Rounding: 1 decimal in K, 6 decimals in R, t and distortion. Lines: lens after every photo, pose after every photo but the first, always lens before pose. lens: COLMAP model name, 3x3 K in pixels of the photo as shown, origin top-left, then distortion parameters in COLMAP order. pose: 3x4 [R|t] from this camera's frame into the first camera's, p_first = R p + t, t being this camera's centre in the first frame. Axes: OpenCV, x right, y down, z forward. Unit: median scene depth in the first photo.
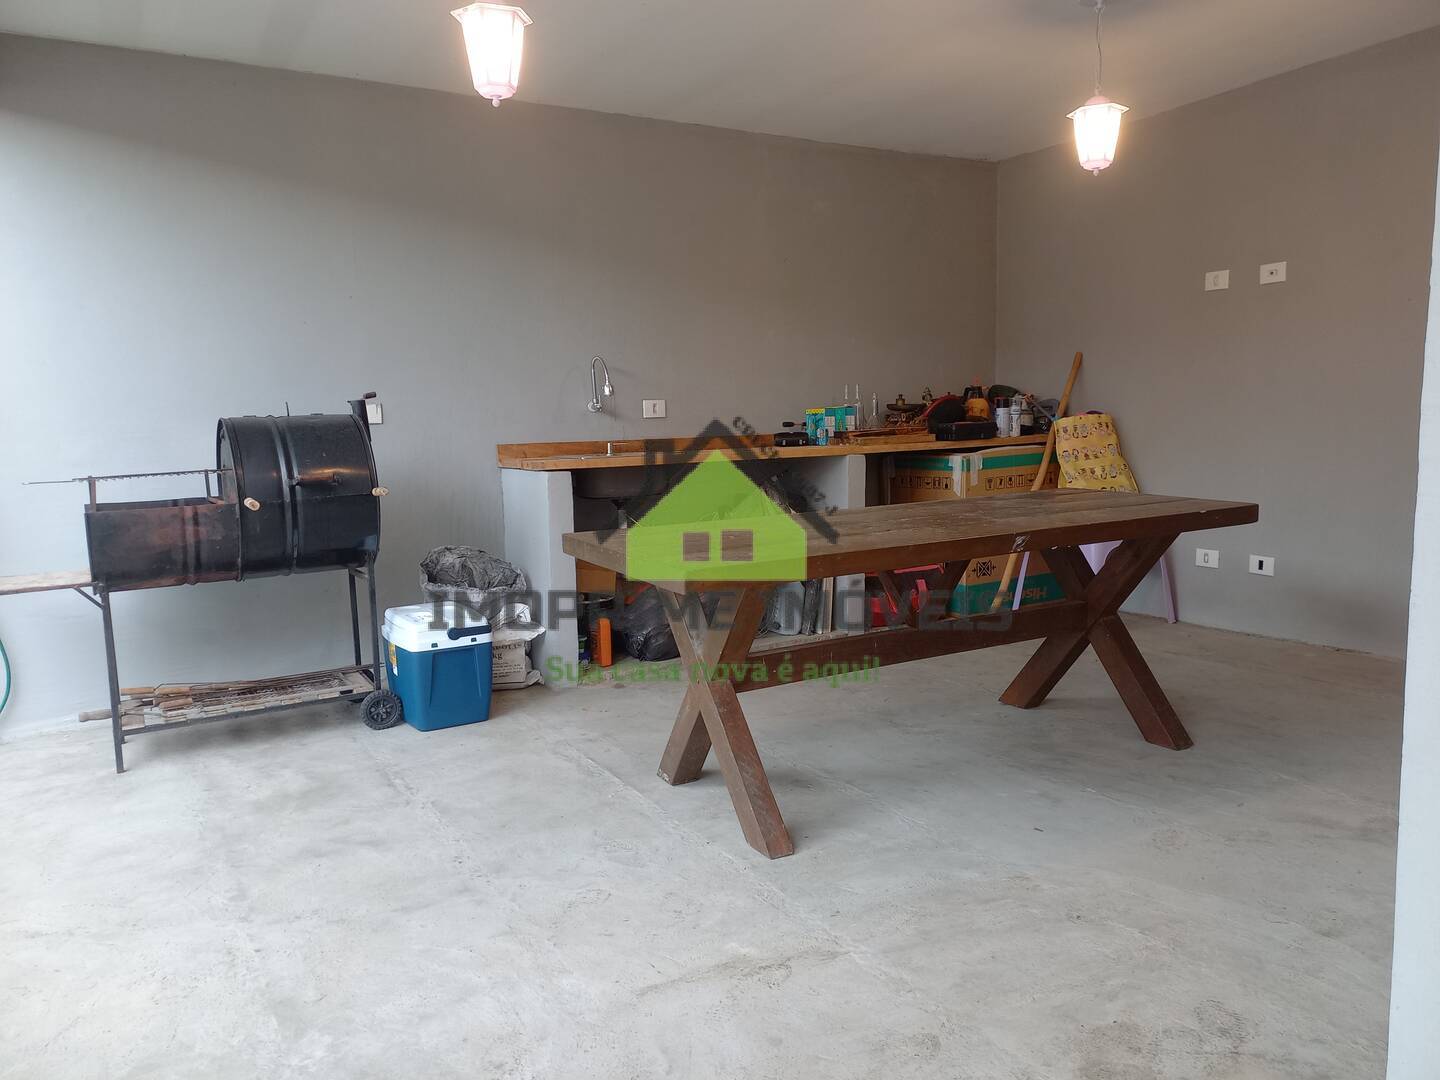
lens RADIAL K [[1051.1, 0, 720.0], [0, 1051.1, 540.0], [0, 0, 1]] dist [0.013300, -0.005300]
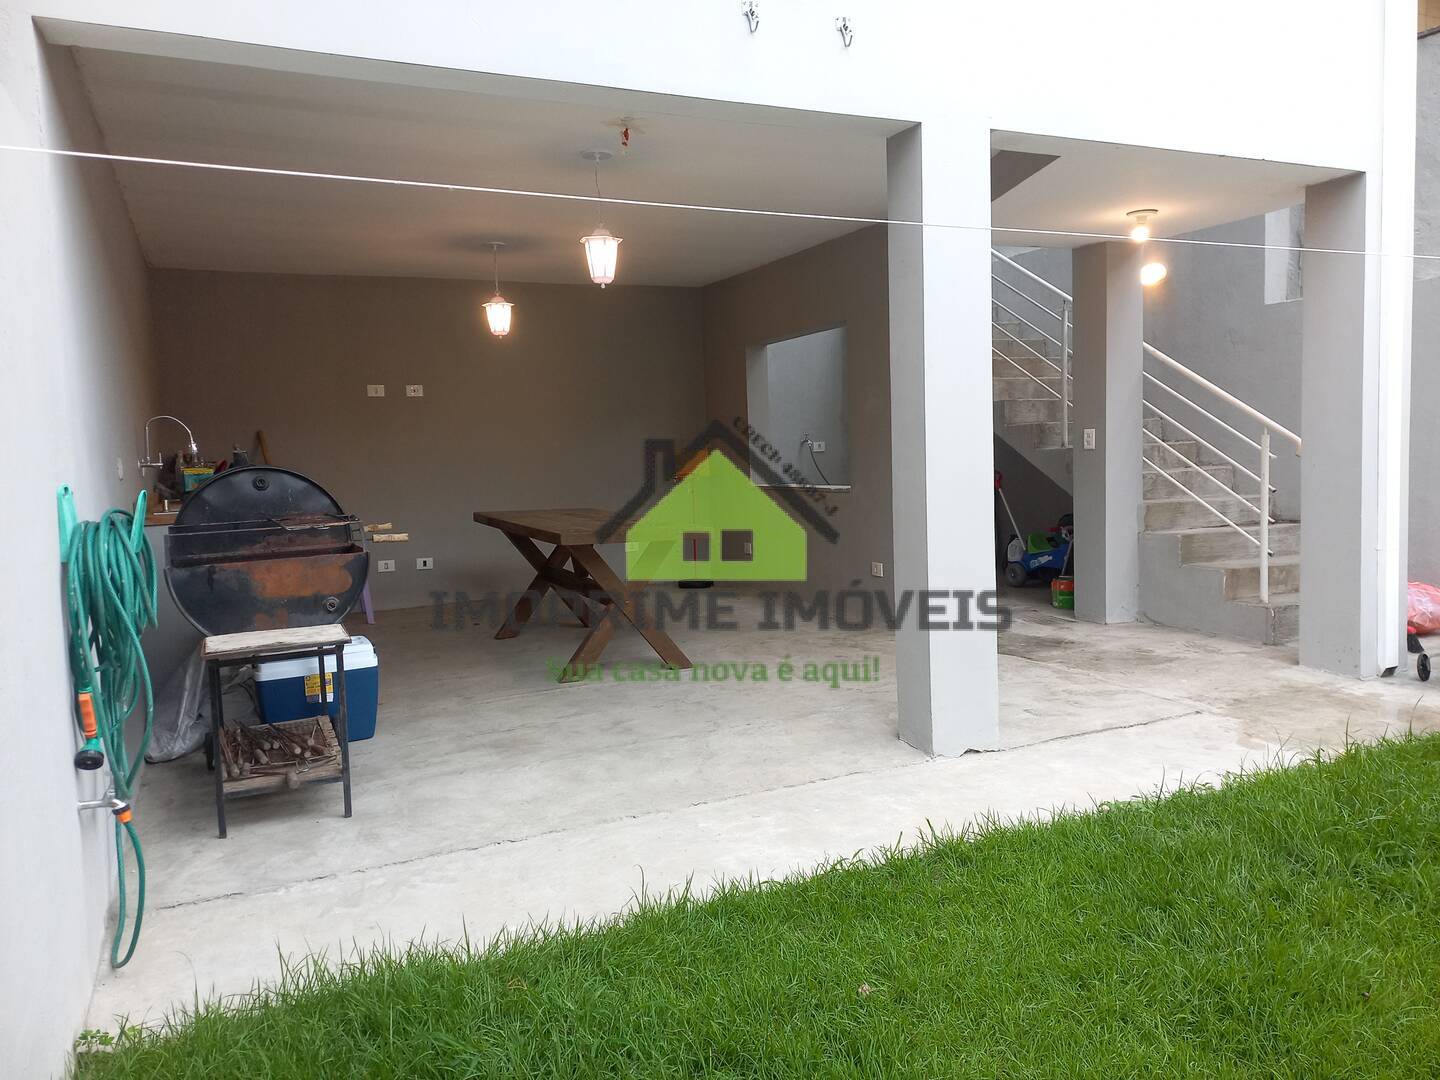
lens RADIAL K [[1051.1, 0, 720.0], [0, 1051.1, 540.0], [0, 0, 1]] dist [0.013300, -0.005300]
pose [[0.102649, -0.067625, 0.992416, -1.594110], [0.146382, 0.987851, 0.052173, -0.046129], [-0.983888, 0.139916, 0.111301, 0.518882]]
